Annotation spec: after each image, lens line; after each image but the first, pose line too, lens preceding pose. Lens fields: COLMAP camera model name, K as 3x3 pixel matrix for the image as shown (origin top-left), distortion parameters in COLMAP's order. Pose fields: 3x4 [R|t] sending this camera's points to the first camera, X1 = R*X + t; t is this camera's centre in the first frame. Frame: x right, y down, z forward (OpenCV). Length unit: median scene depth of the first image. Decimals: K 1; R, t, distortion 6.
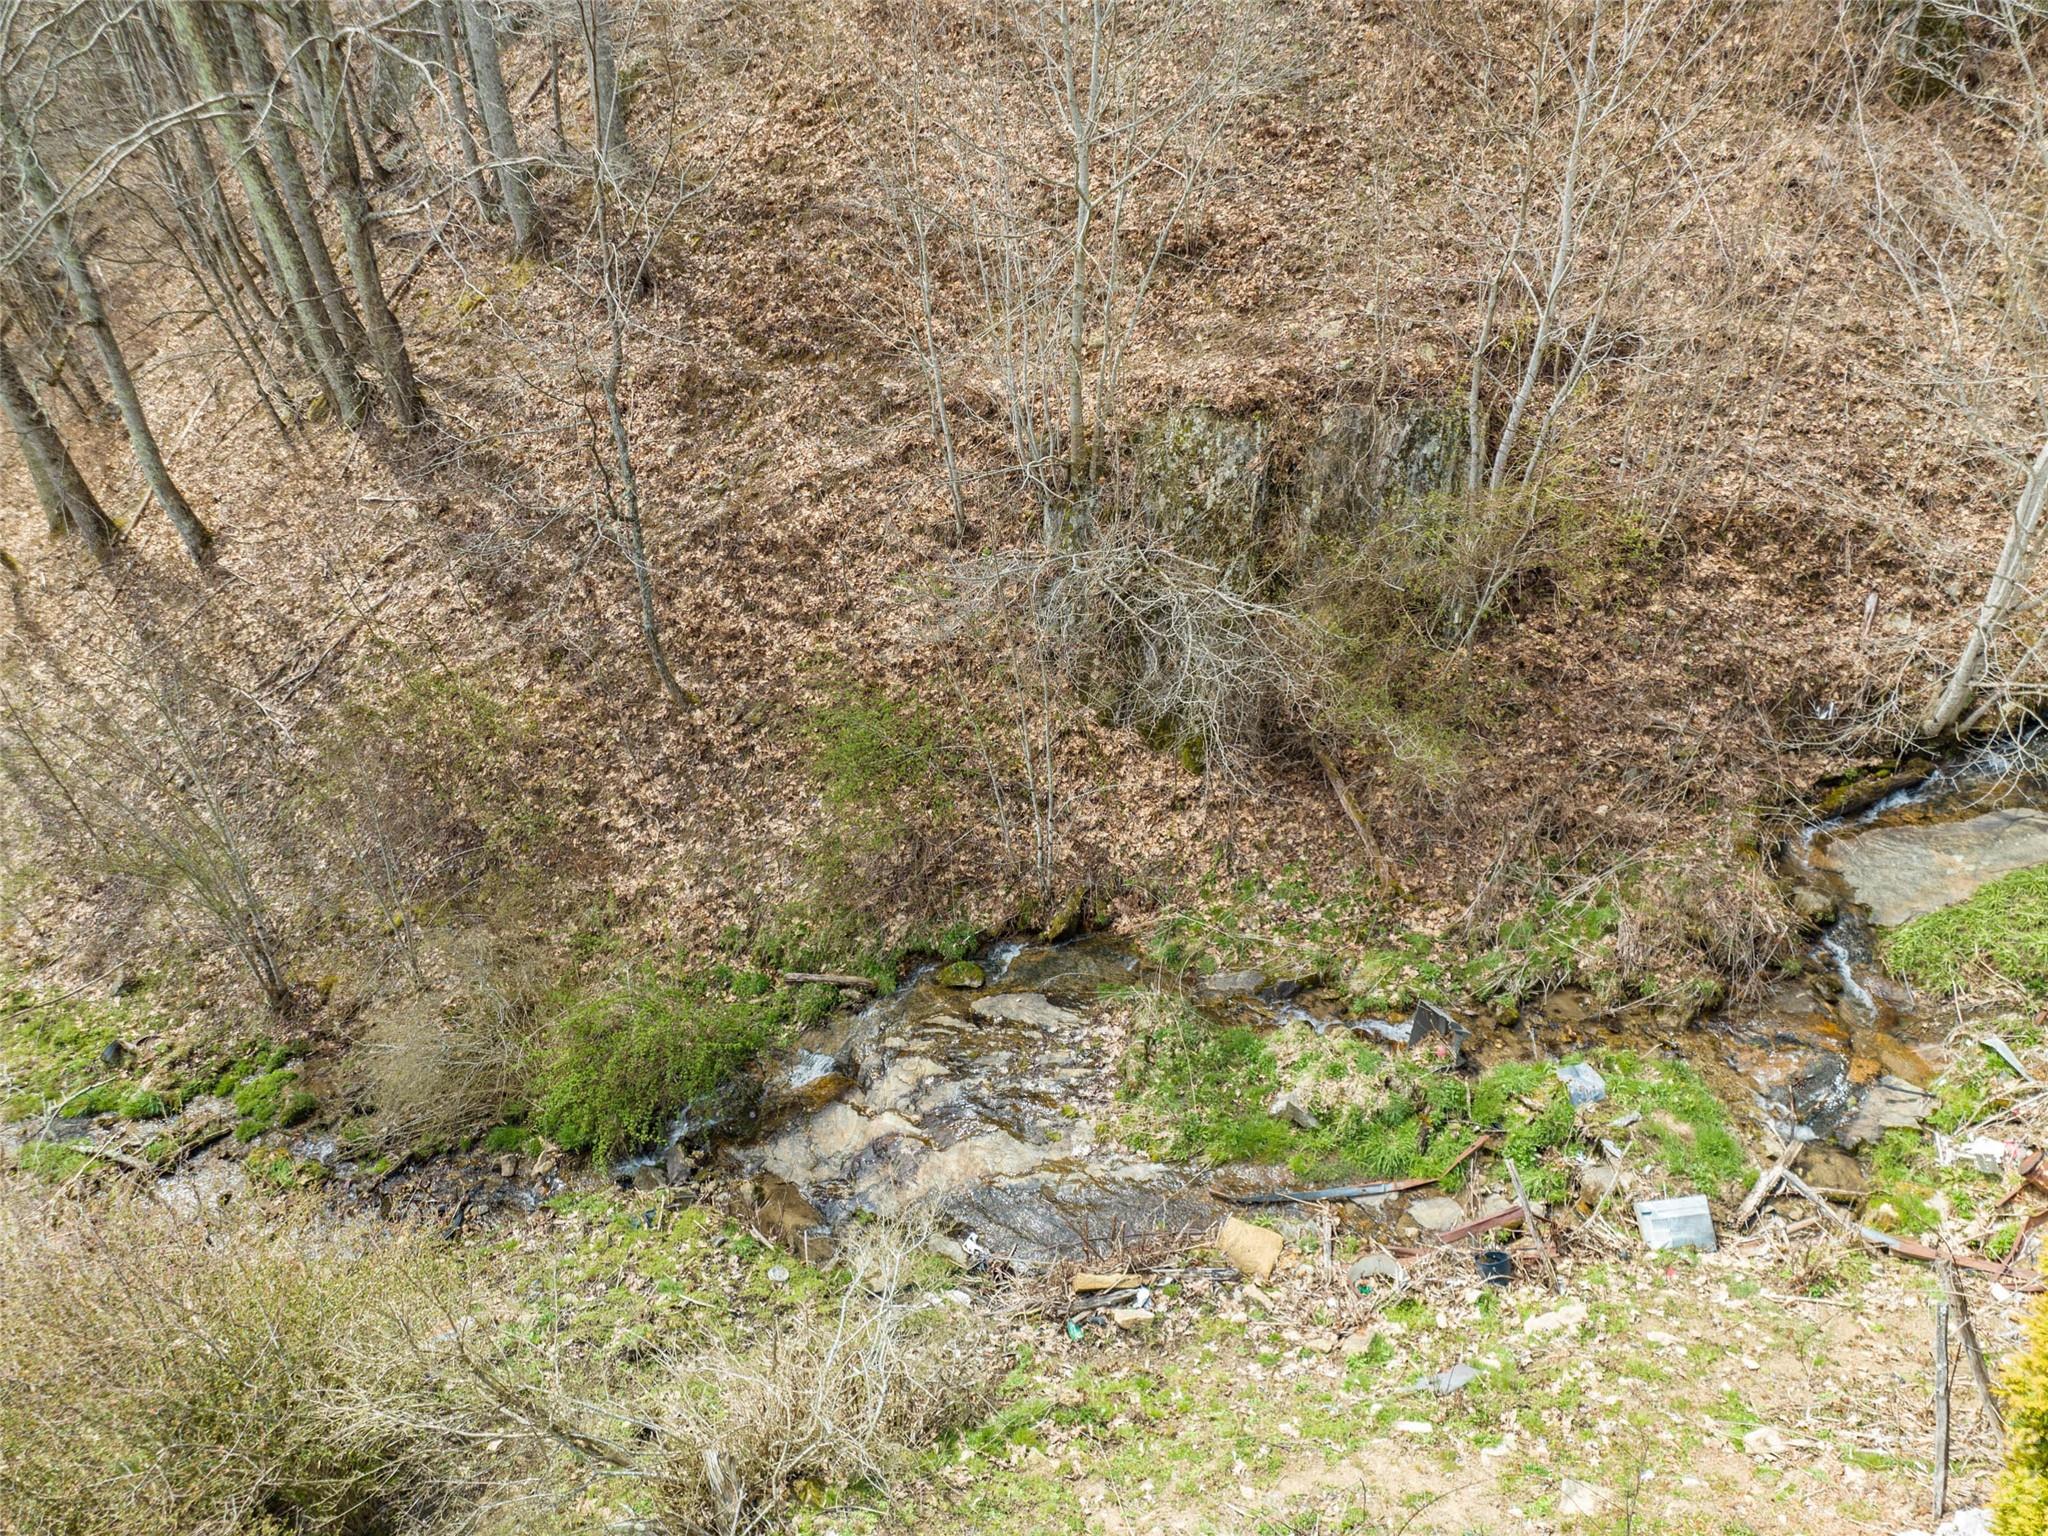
lens RADIAL K [[1450.5, 0, 1019.5], [0, 1450.5, 765.9], [0, 0, 1]] dist [-0.038945, 0.027961]
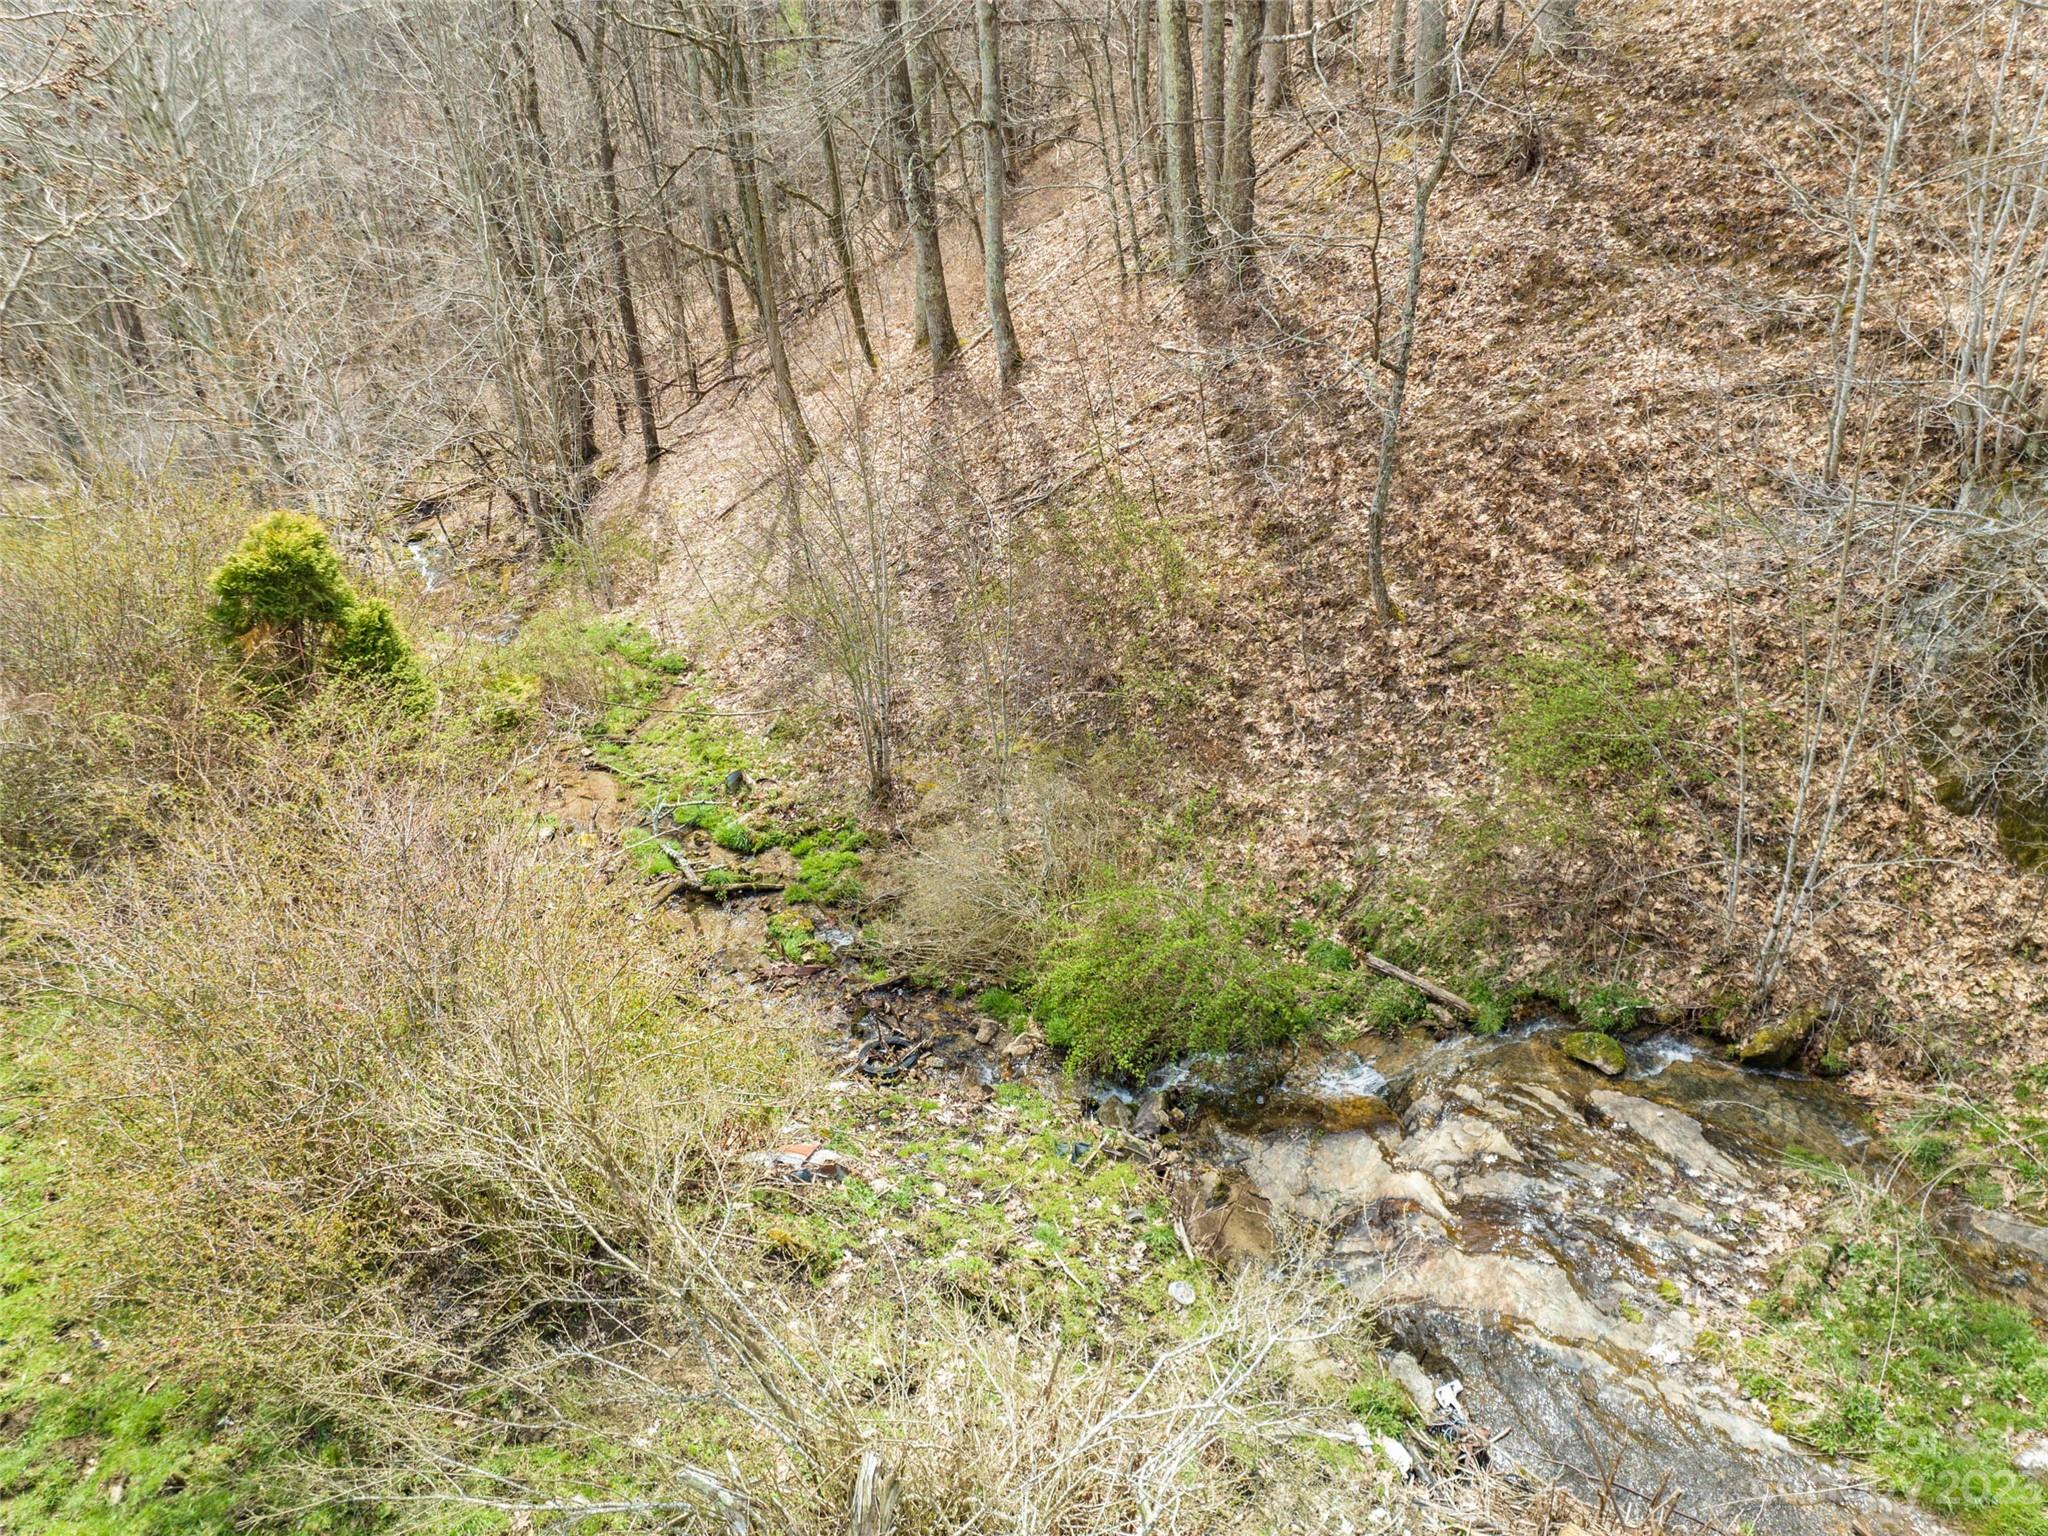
lens RADIAL K [[1450.5, 0, 1019.5], [0, 1450.5, 765.9], [0, 0, 1]] dist [-0.038945, 0.027961]
pose [[0.811548, 0.327497, -0.483875, 0.025433], [-0.339935, 0.938209, 0.064867, 0.056490], [0.475220, 0.111843, 0.872730, 0.203623]]
